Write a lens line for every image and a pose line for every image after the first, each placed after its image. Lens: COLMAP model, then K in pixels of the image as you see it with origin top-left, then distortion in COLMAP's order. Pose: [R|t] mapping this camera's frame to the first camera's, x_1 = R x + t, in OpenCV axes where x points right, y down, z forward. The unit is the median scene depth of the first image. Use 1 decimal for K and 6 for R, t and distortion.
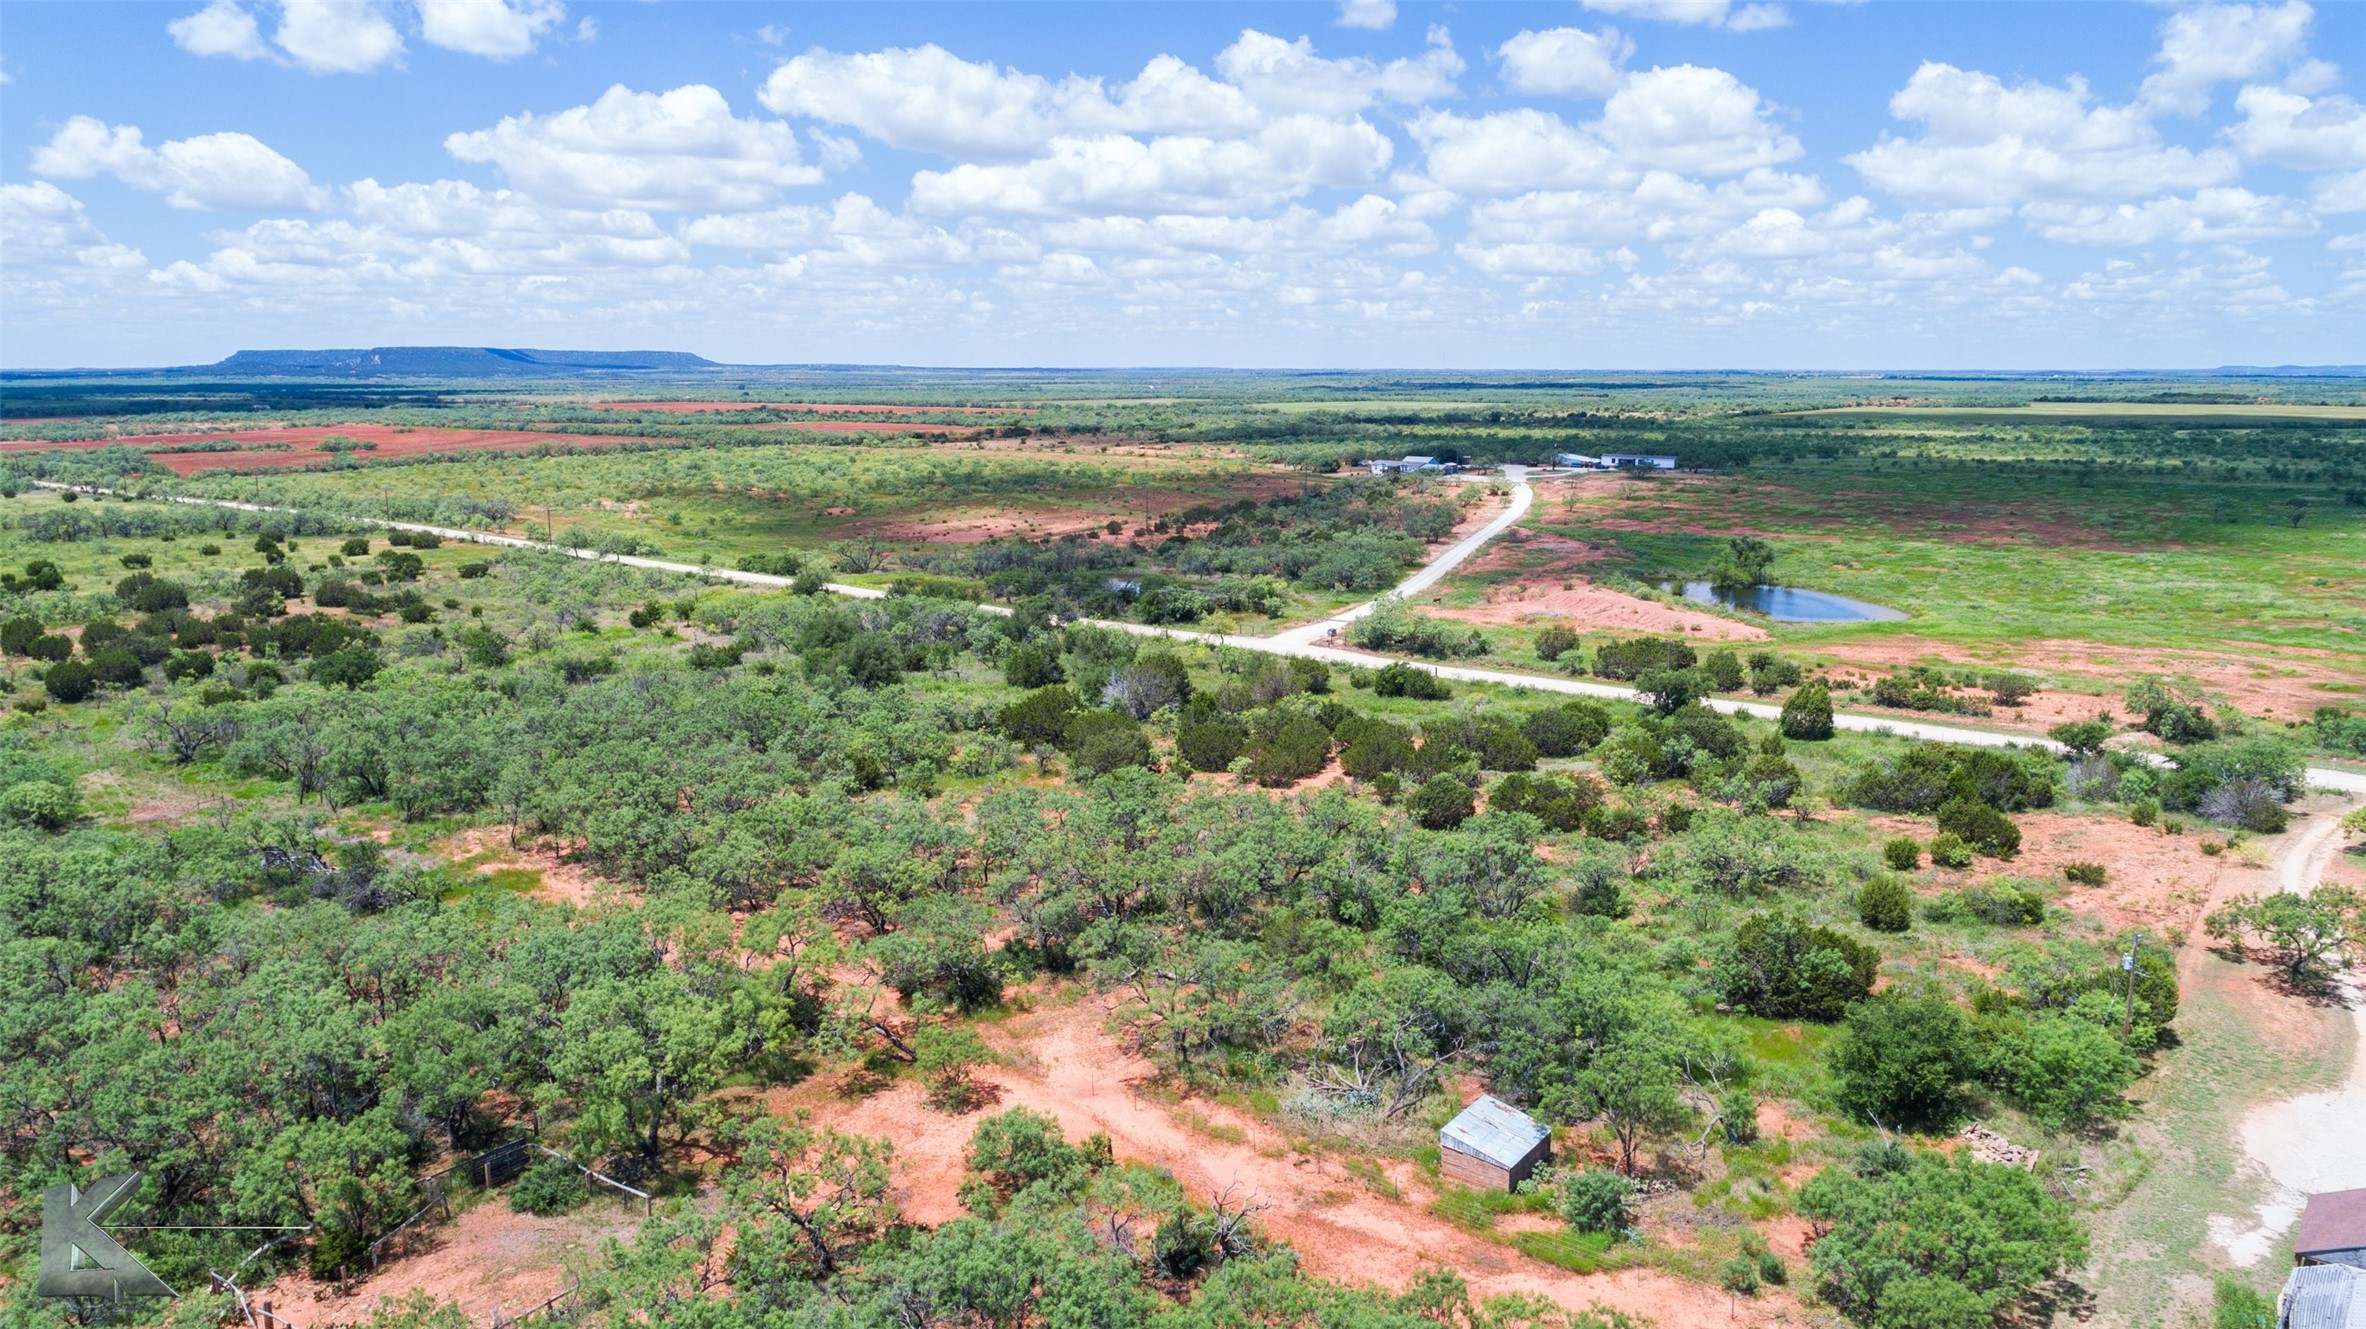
lens RADIAL K [[1593.4, 0, 1173.1], [0, 1593.4, 747.4], [0, 0, 1]] dist [-0.017240, 0.010861]
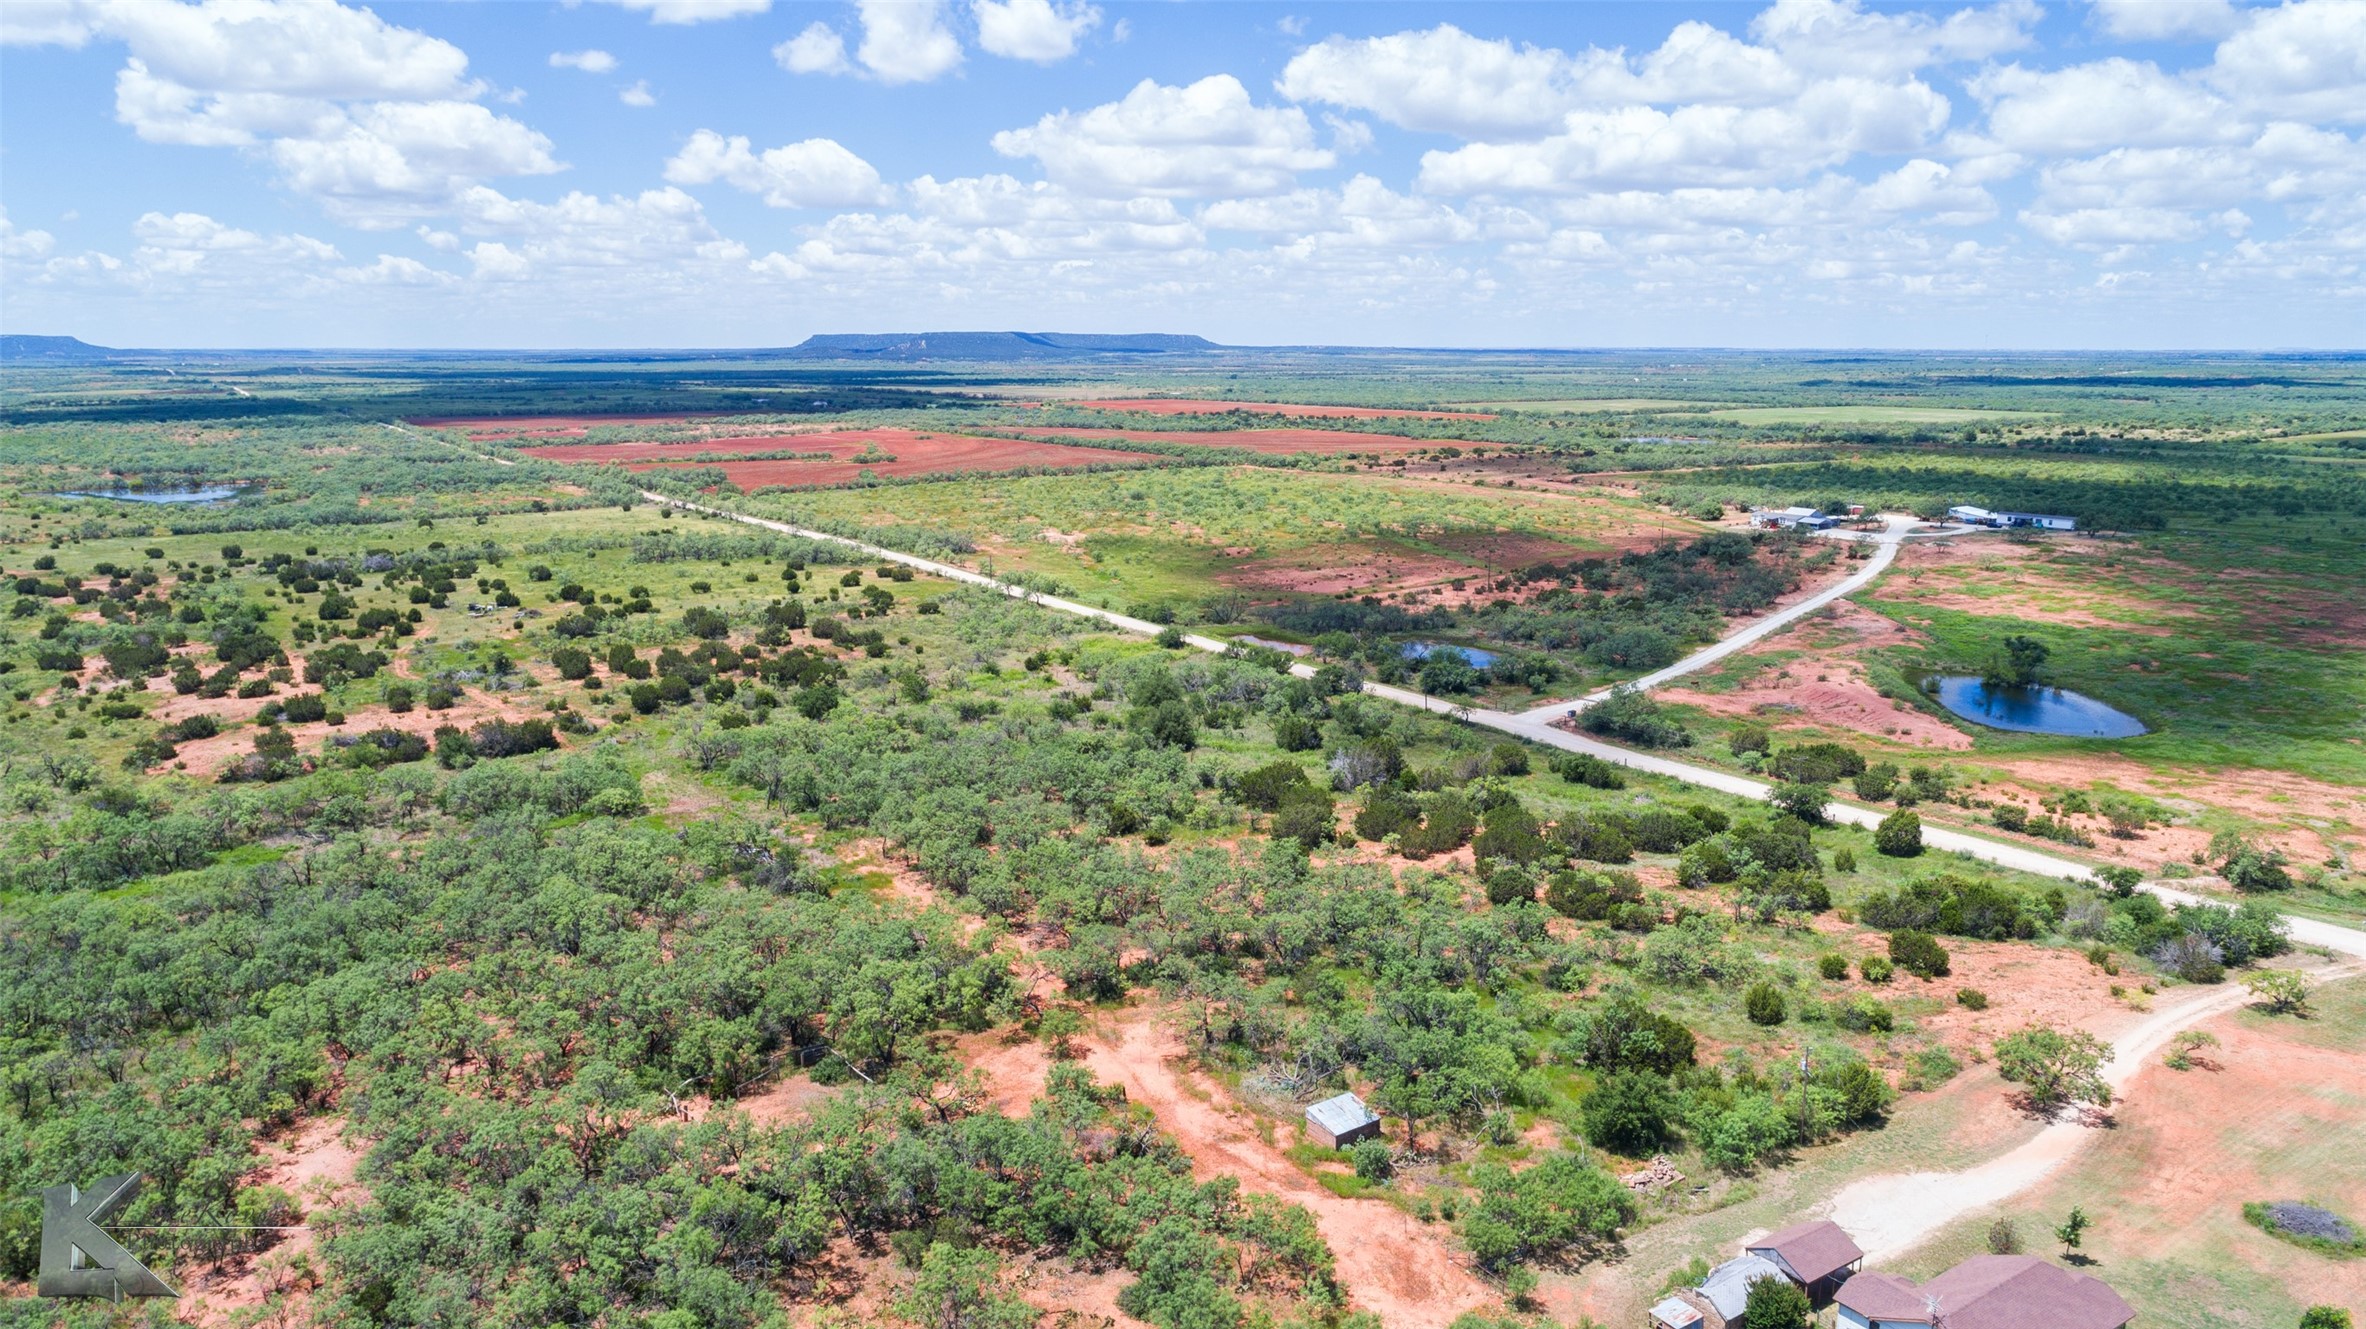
lens RADIAL K [[1593.4, 0, 1168.0], [0, 1593.4, 797.5], [0, 0, 1]] dist [-0.017240, 0.010861]
pose [[0.951497, 0.083439, -0.296128, 0.103459], [-0.069011, 0.995878, 0.058864, -0.036068], [0.299818, -0.035573, 0.953333, -0.130632]]
